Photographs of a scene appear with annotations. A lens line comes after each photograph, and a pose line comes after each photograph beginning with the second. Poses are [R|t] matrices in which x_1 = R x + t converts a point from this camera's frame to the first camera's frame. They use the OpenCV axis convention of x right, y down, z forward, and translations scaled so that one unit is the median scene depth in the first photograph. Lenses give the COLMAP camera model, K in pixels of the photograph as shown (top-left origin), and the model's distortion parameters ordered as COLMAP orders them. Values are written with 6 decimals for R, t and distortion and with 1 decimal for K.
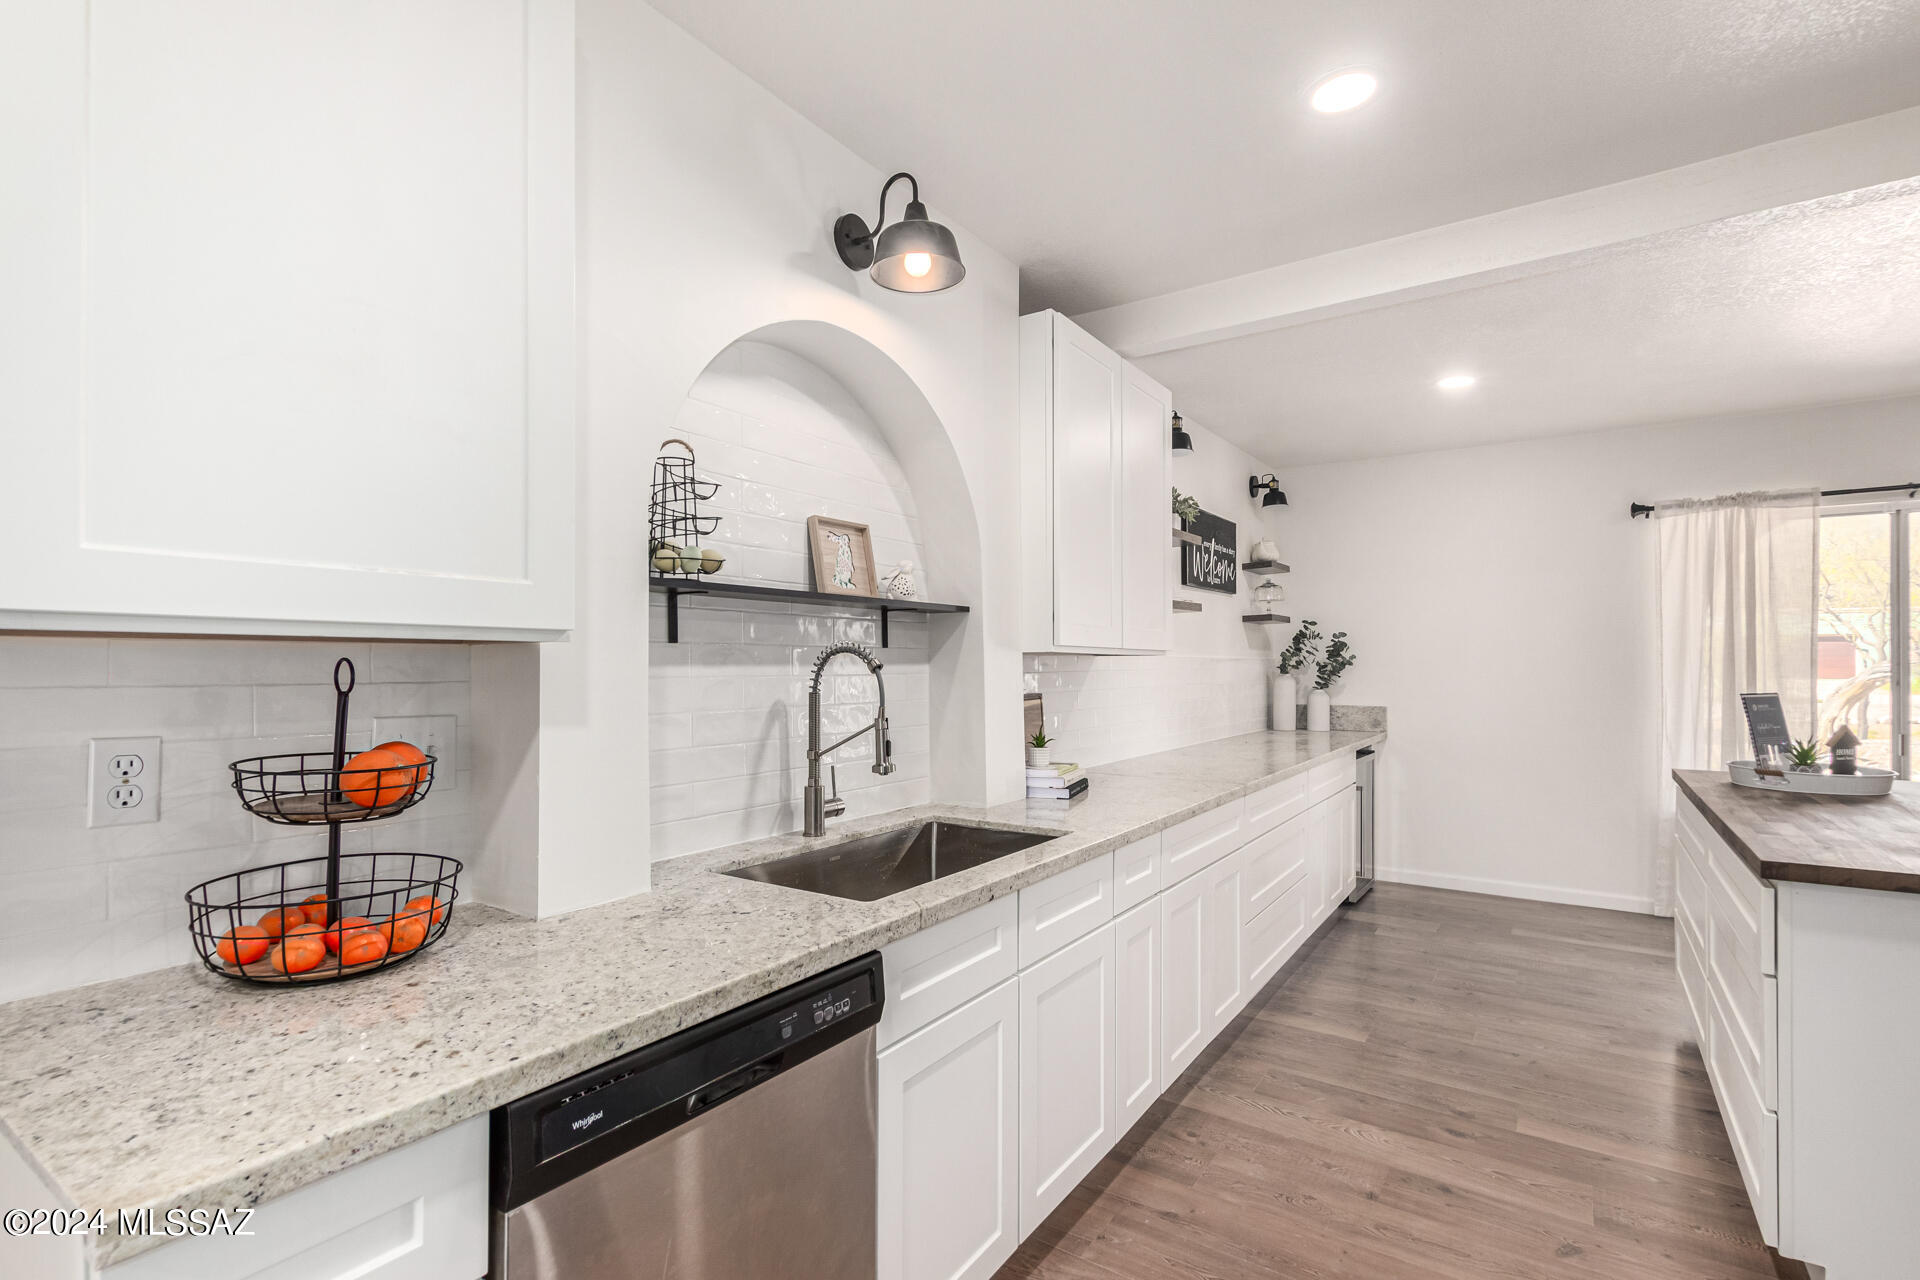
lens RADIAL K [[884.4, 0, 957.4], [0, 884.4, 659.6], [0, 0, 1]] dist [0.005009, -0.000185]
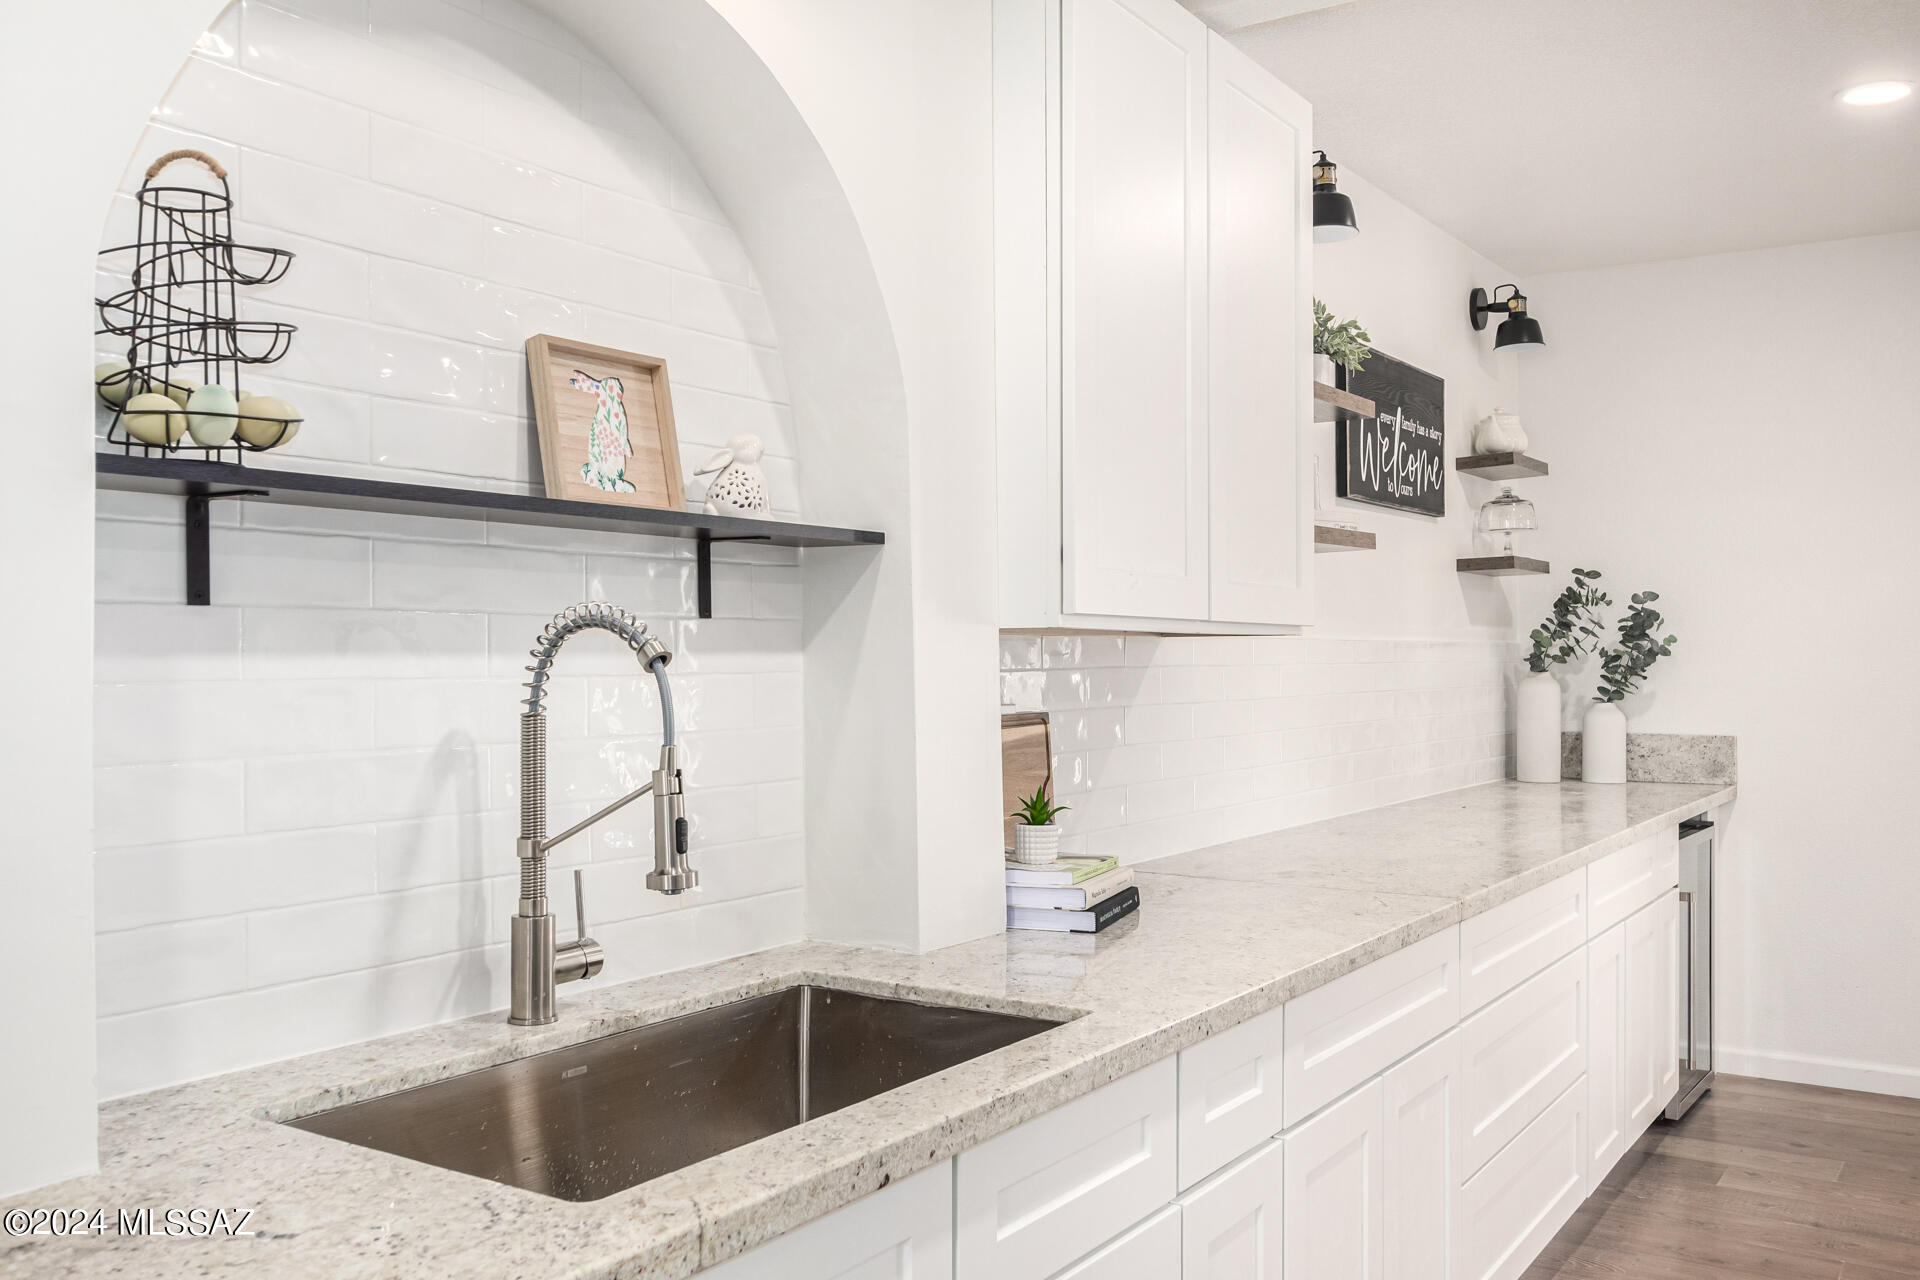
lens RADIAL K [[1625.3, 0, 954.8], [0, 1625.3, 625.4], [0, 0, 1]] dist [0.007178, -0.016200]
pose [[0.999947, 0.001529, 0.010142, 0.041937], [-0.001412, 0.999934, -0.011440, 0.000387], [-0.010159, 0.011425, 0.999883, 0.117195]]
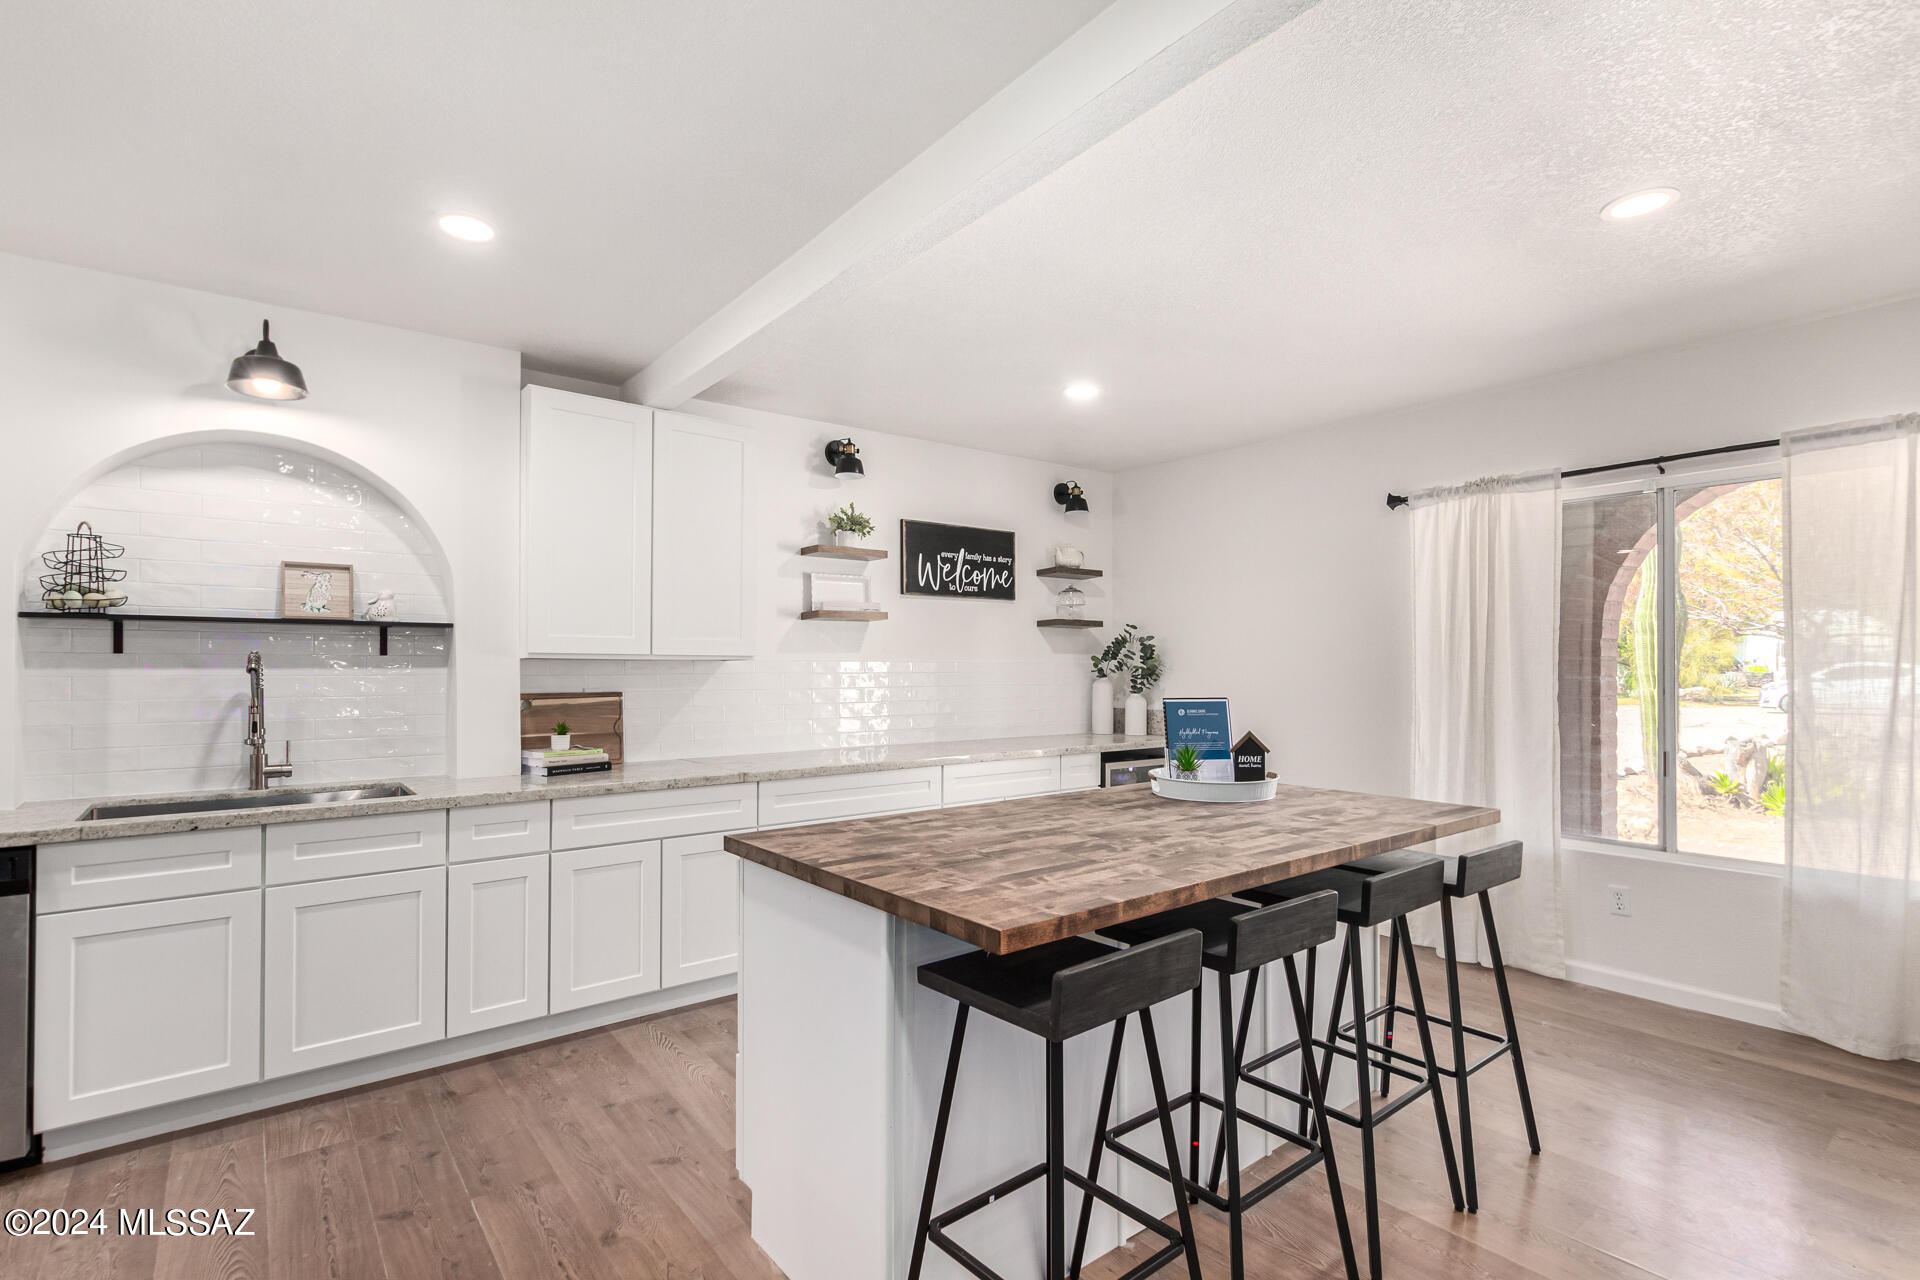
lens RADIAL K [[884.4, 0, 952.7], [0, 884.4, 658.9], [0, 0, 1]] dist [0.005009, -0.000185]
pose [[0.956678, -0.001787, -0.291142, 1.063166], [0.000519, 0.999990, -0.004430, -0.001397], [0.291147, 0.004087, 0.956670, -0.022676]]
